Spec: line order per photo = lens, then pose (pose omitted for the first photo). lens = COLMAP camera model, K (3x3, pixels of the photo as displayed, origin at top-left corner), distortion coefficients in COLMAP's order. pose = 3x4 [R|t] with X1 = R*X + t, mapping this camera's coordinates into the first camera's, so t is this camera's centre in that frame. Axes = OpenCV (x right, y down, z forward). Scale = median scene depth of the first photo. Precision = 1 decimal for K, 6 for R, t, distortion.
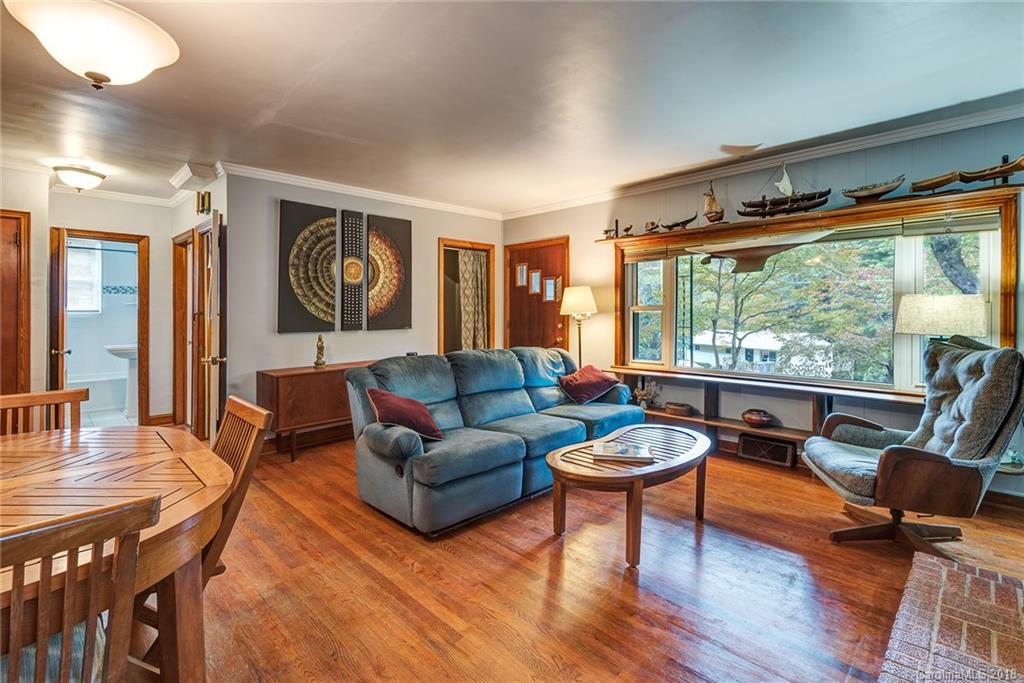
lens RADIAL K [[476.0, 0, 517.8], [0, 476.0, 310.5], [0, 0, 1]] dist [0.009686, -0.005880]
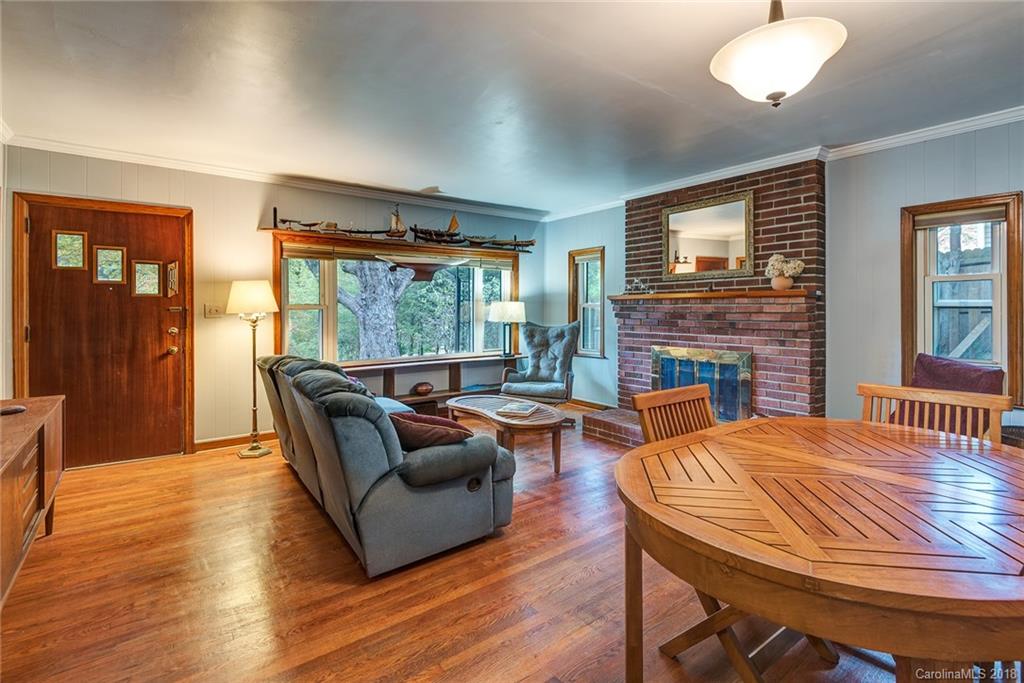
lens RADIAL K [[476.0, 0, 513.6], [0, 476.0, 308.7], [0, 0, 1]] dist [0.009686, -0.005880]
pose [[0.135034, 0.001523, 0.990840, -0.655352], [-0.000169, 0.999999, -0.001514, -0.000106], [-0.990841, 0.000037, 0.135034, 0.458049]]
